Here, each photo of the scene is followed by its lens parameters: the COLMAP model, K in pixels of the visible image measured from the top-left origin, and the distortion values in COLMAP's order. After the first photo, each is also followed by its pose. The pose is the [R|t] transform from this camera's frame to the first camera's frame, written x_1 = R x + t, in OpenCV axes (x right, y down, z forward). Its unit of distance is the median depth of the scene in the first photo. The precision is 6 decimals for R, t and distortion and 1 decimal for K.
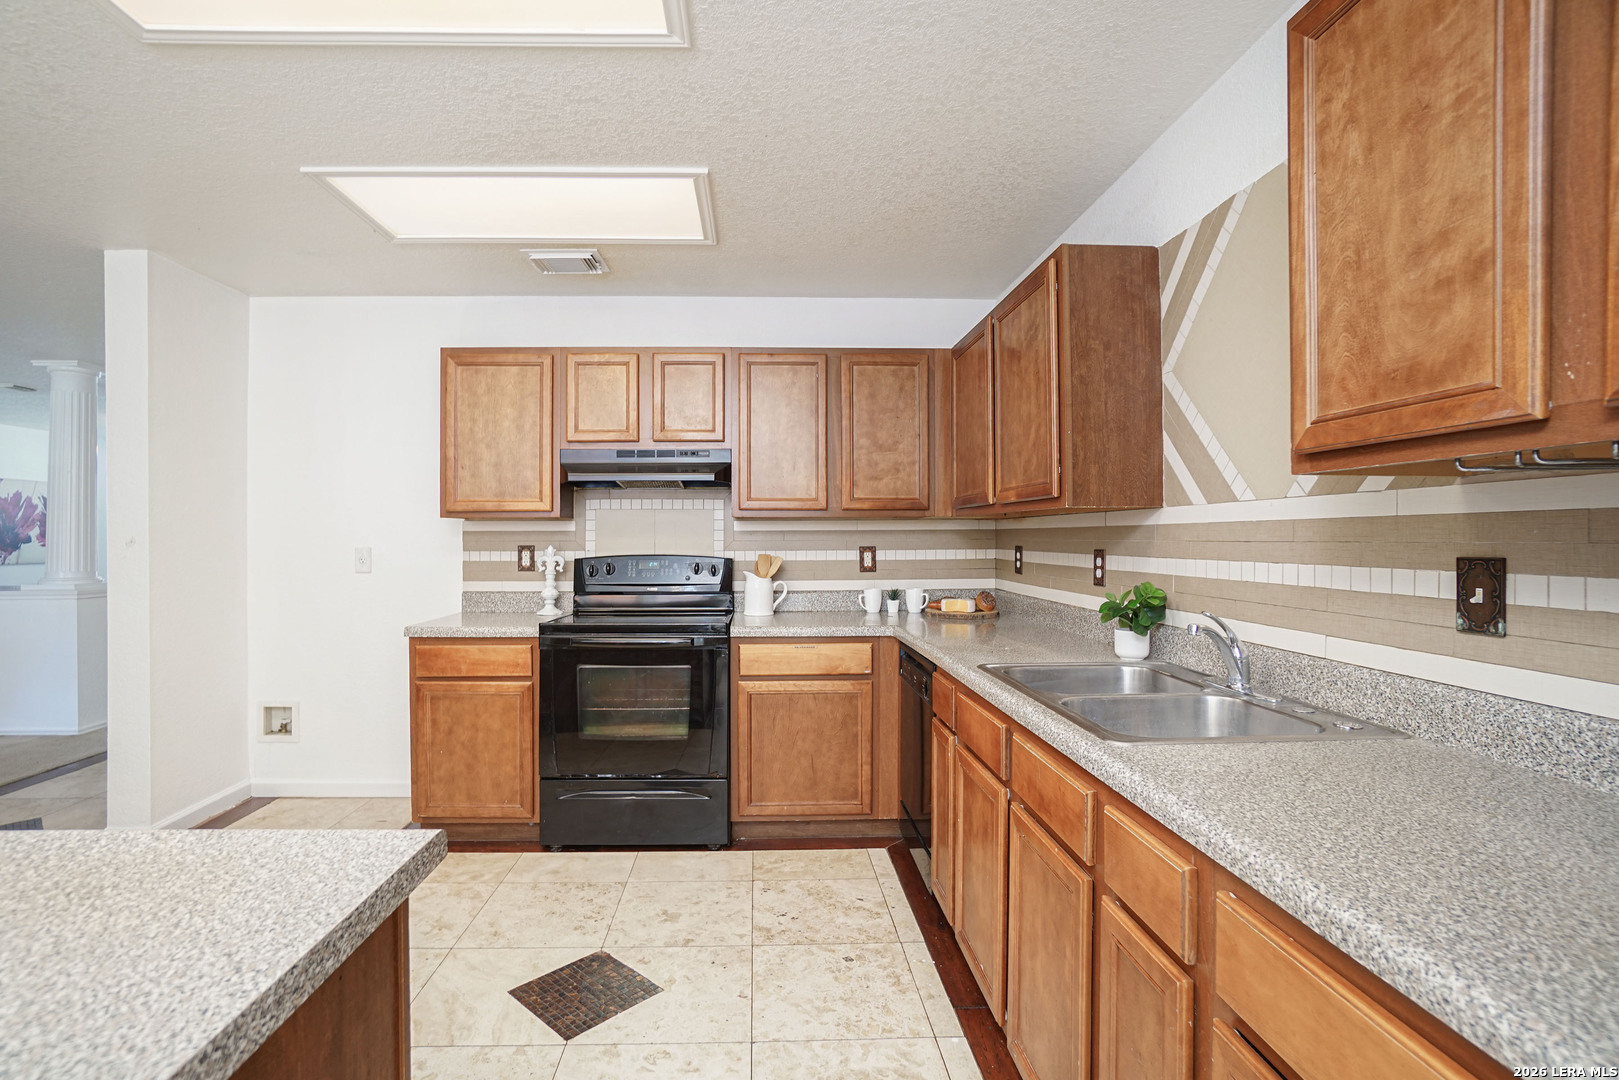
lens RADIAL K [[822.0, 0, 814.6], [0, 822.0, 529.4], [0, 0, 1]] dist [-0.035448, 0.004470]
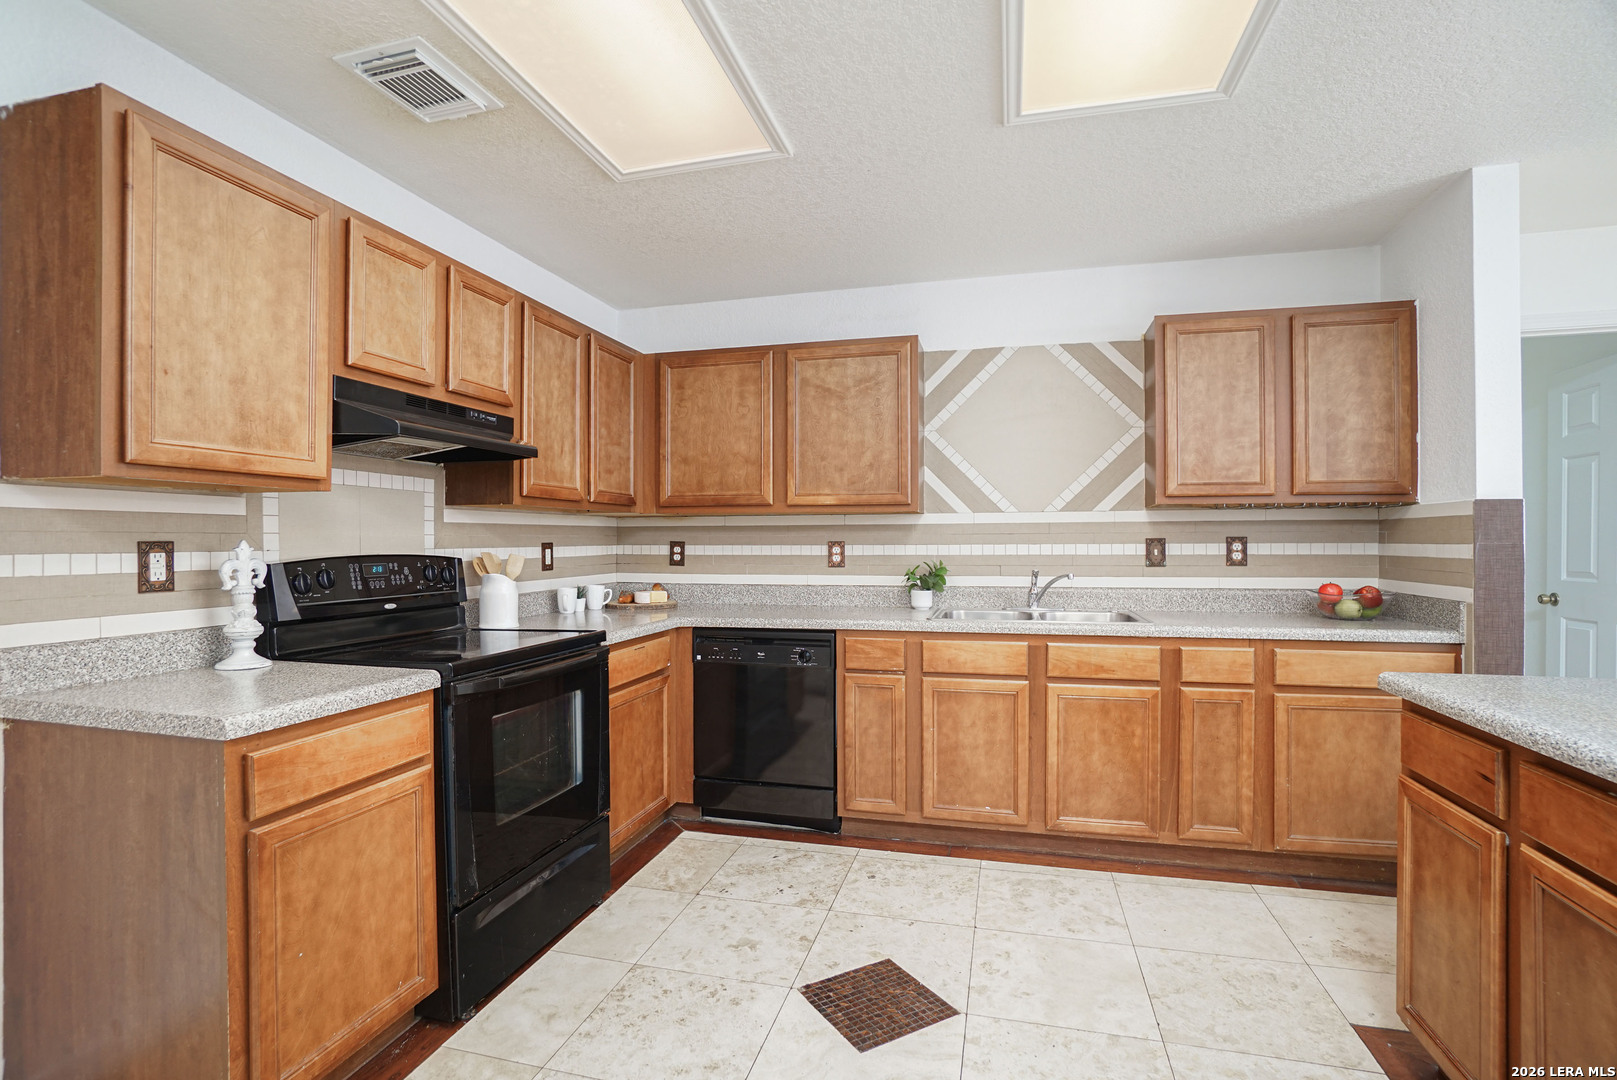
lens RADIAL K [[809.0, 0, 771.0], [0, 809.0, 537.6], [0, 0, 1]] dist [-0.042270, 0.009812]
pose [[0.279579, 0.006331, 0.960102, -0.842995], [-0.005062, 0.999974, -0.005120, 0.021481], [-0.960109, -0.003429, 0.279604, 0.594174]]
